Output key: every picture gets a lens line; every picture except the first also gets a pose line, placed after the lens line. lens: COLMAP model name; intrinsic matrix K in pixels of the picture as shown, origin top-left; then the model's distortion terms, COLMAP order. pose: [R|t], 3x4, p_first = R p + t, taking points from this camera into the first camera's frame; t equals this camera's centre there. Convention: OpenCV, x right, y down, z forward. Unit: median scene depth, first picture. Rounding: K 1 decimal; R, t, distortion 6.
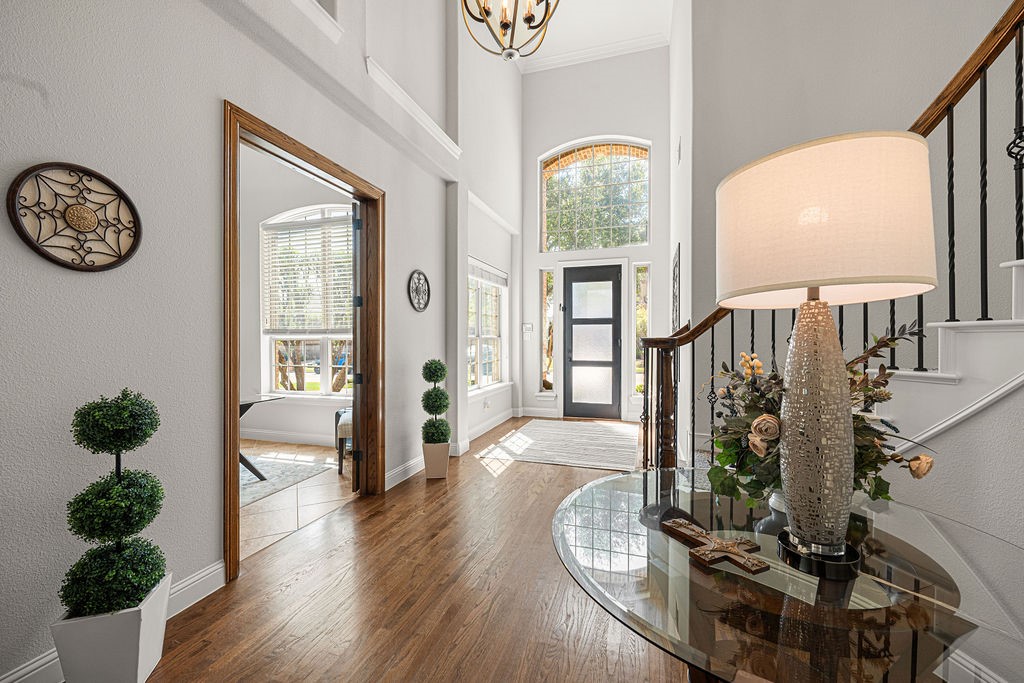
lens RADIAL K [[399.8, 0, 512.0], [0, 399.8, 341.5], [0, 0, 1]] dist [-0.001150, -0.000059]
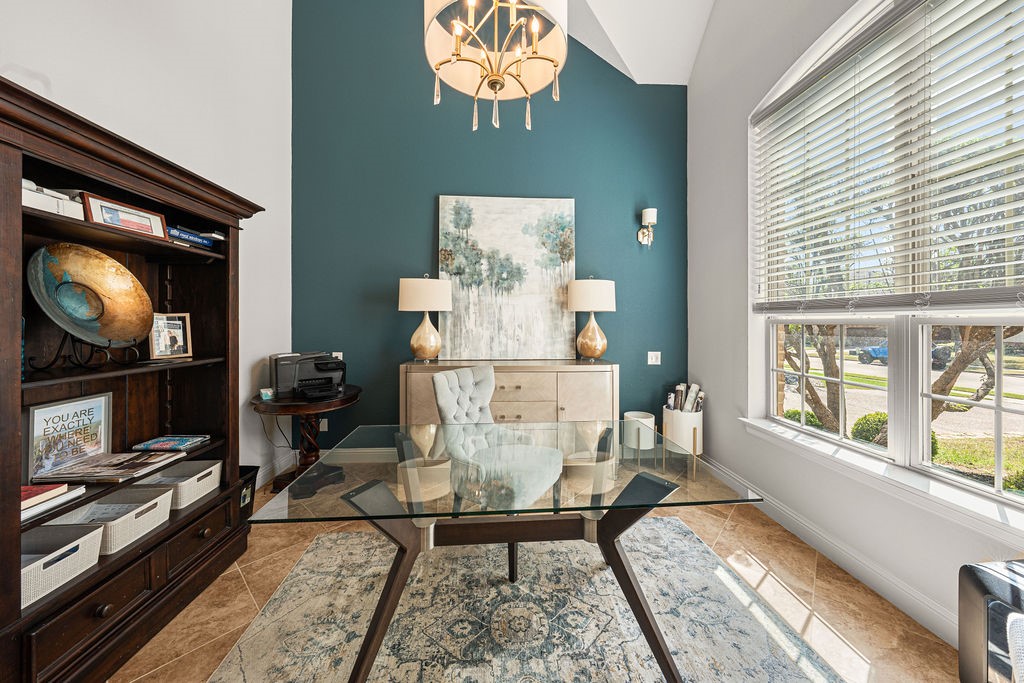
lens RADIAL K [[351.5, 0, 511.1], [0, 351.5, 329.7], [0, 0, 1]] dist [-0.000501, -0.000051]
pose [[0.326550, 0.018423, -0.945000, -0.268411], [-0.000407, 0.999813, 0.019351, -0.003926], [0.945180, -0.005934, 0.326496, 0.520997]]
